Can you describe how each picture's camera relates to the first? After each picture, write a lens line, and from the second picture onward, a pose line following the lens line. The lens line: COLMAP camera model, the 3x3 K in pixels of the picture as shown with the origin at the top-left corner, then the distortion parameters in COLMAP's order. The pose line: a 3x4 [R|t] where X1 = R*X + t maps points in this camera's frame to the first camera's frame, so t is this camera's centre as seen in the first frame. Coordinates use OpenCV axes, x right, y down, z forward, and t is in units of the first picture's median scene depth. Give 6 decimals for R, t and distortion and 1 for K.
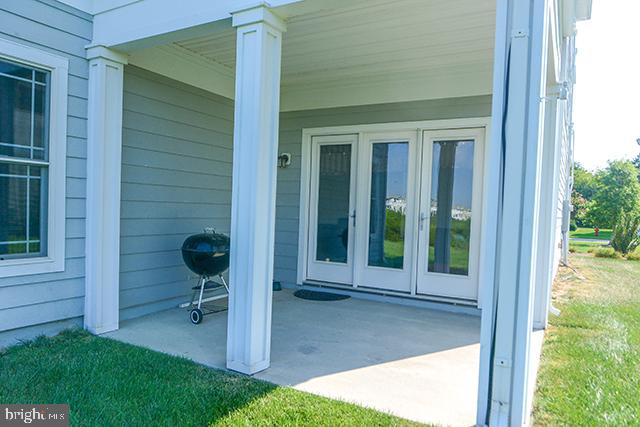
lens RADIAL K [[458.5, 0, 320.6], [0, 458.5, 221.5], [0, 0, 1]] dist [-0.008479, -0.002127]
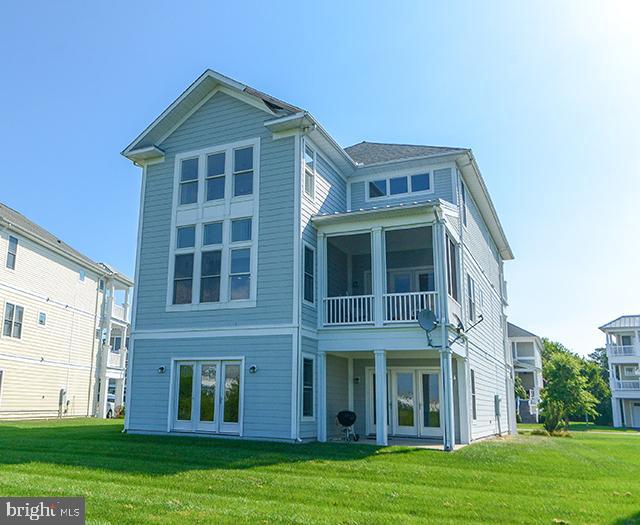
lens RADIAL K [[604.5, 0, 243.8], [0, 604.5, 264.2], [0, 0, 1]] dist [-0.004164, -0.008101]
pose [[0.999928, -0.007930, 0.008974, -0.675505], [0.009927, 0.968022, -0.250670, 0.059439], [-0.006699, 0.250741, 0.968031, -2.109586]]
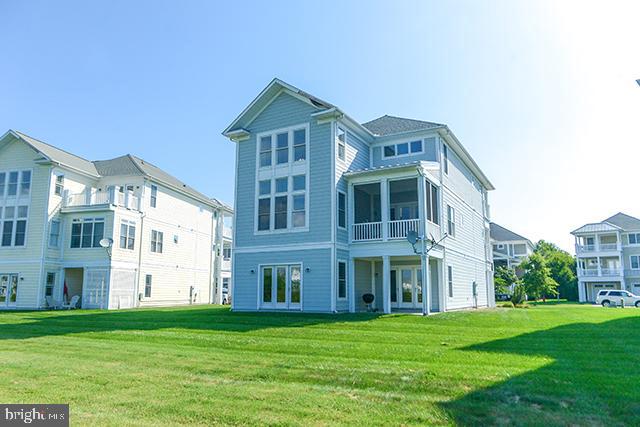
lens RADIAL K [[458.5, 0, 320.6], [0, 458.5, 221.5], [0, 0, 1]] dist [-0.008479, -0.002127]
pose [[0.999298, -0.037367, -0.002838, -0.504759], [0.036224, 0.982589, -0.182225, 0.100634], [0.009598, 0.181994, 0.983253, -2.687133]]
